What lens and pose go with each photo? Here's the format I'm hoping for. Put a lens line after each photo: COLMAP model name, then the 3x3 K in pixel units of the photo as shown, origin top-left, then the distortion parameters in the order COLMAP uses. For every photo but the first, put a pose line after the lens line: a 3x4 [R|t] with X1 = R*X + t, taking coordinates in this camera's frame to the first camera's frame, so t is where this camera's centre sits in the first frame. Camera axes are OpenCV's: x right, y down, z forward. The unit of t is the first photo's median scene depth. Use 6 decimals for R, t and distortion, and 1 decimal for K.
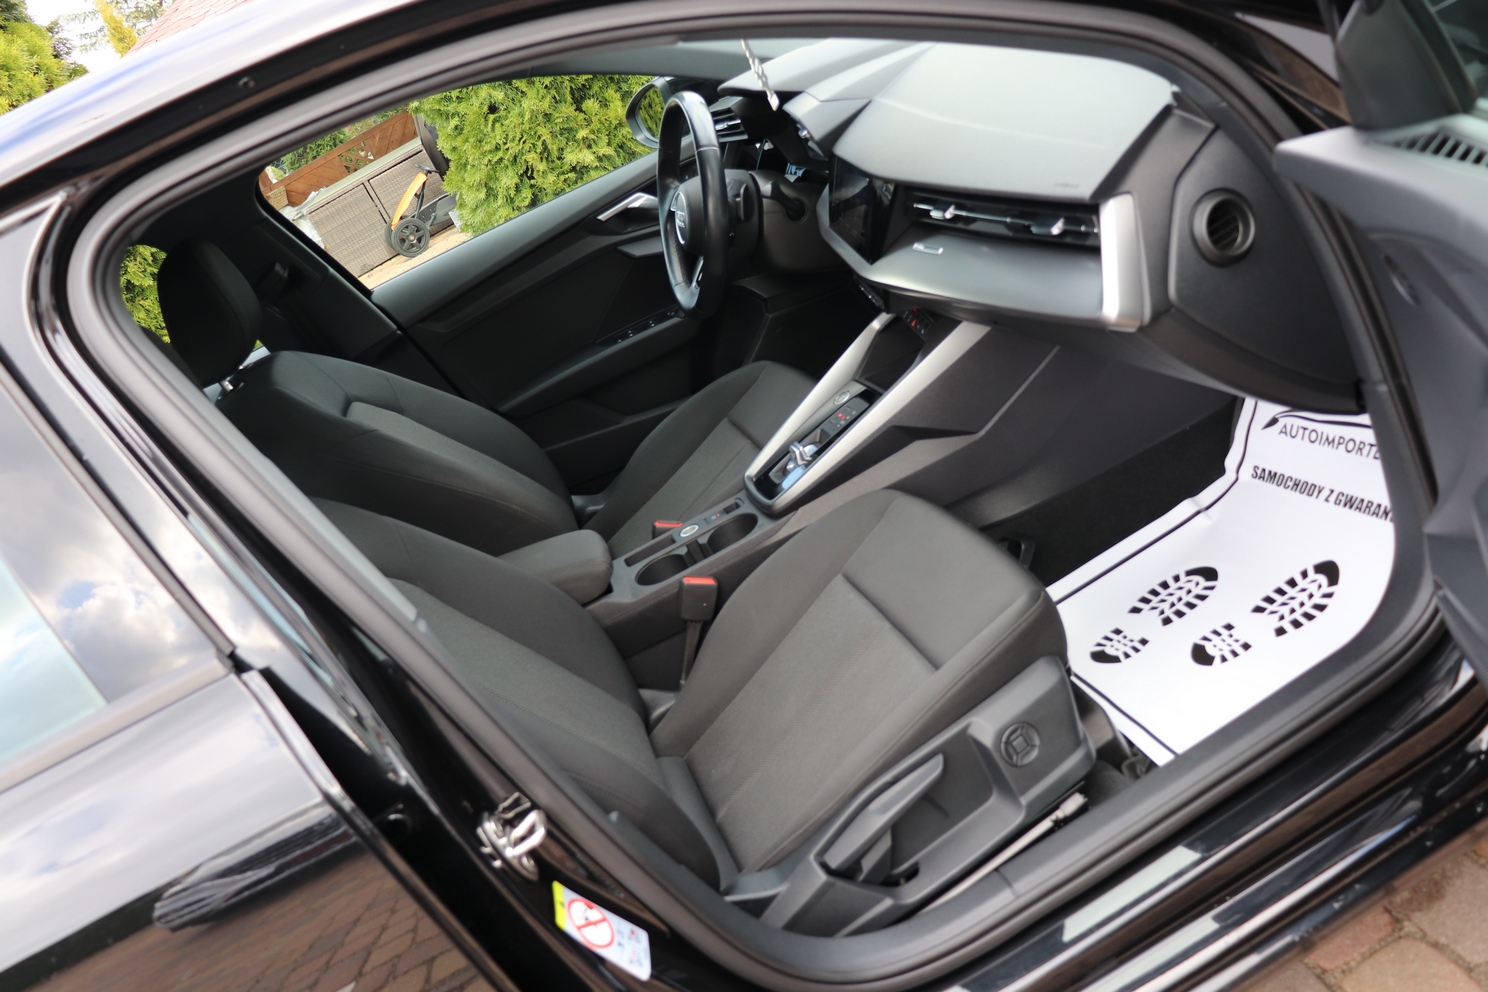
lens RADIAL K [[1229.6, 0, 725.4], [0, 1229.6, 485.4], [0, 0, 1]] dist [-0.186844, 0.171602]
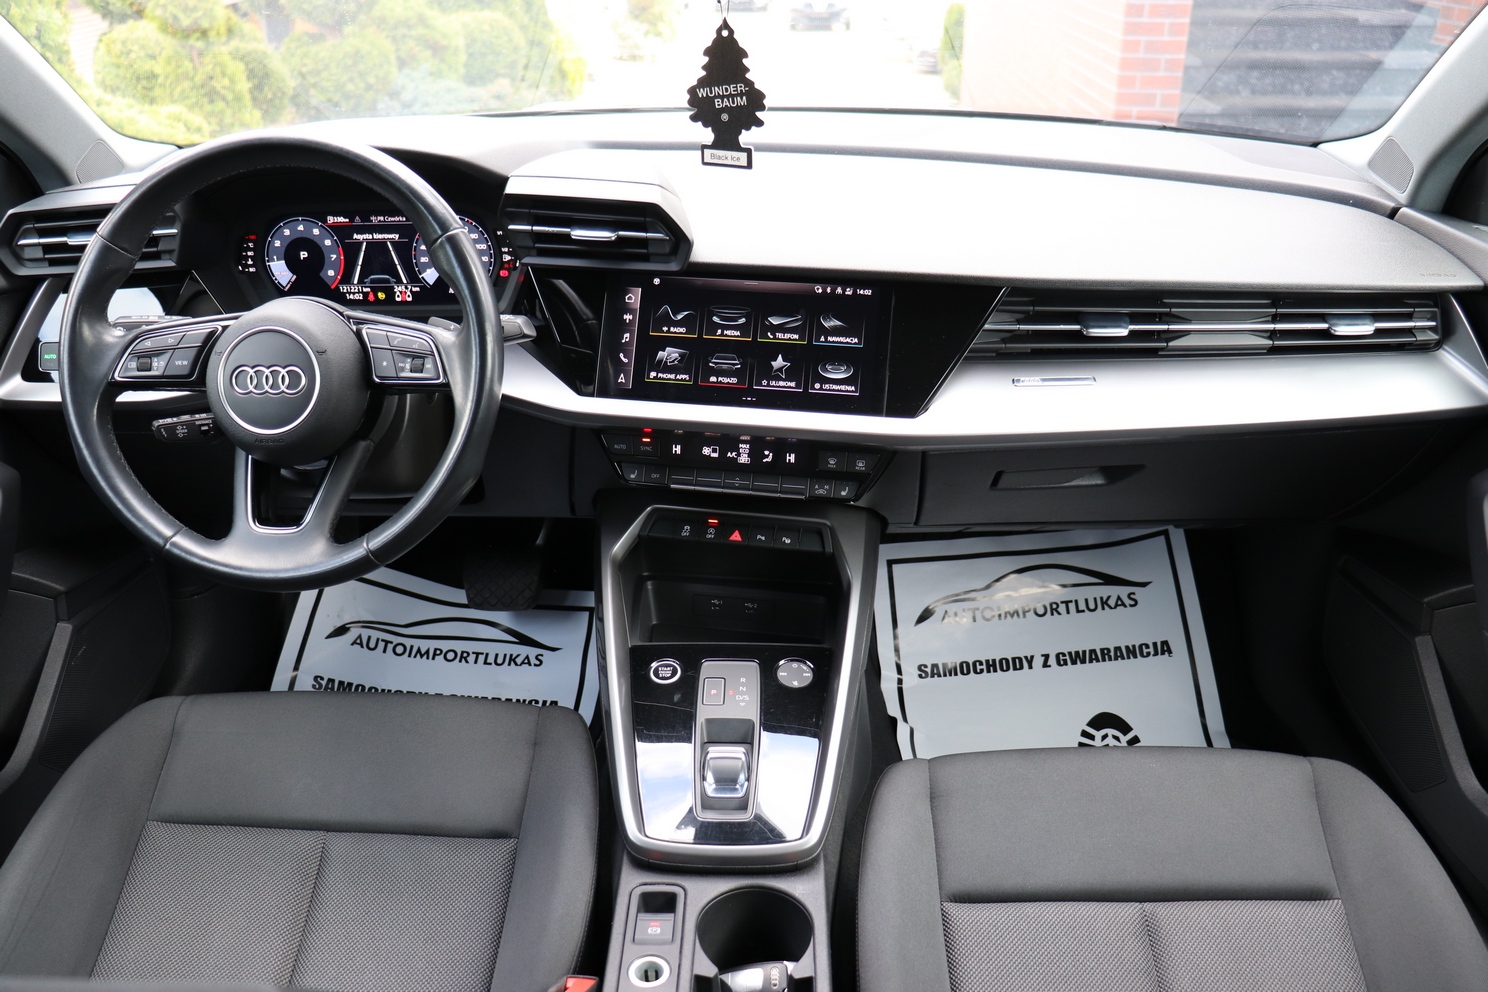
lens RADIAL K [[1236.6, 0, 737.5], [0, 1236.6, 483.7], [0, 0, 1]] dist [-0.187367, 0.169708]
pose [[0.289071, 0.015363, 0.957184, -0.513546], [0.278252, 0.955354, -0.099366, -0.096806], [-0.915977, 0.295063, 0.271891, 0.839759]]
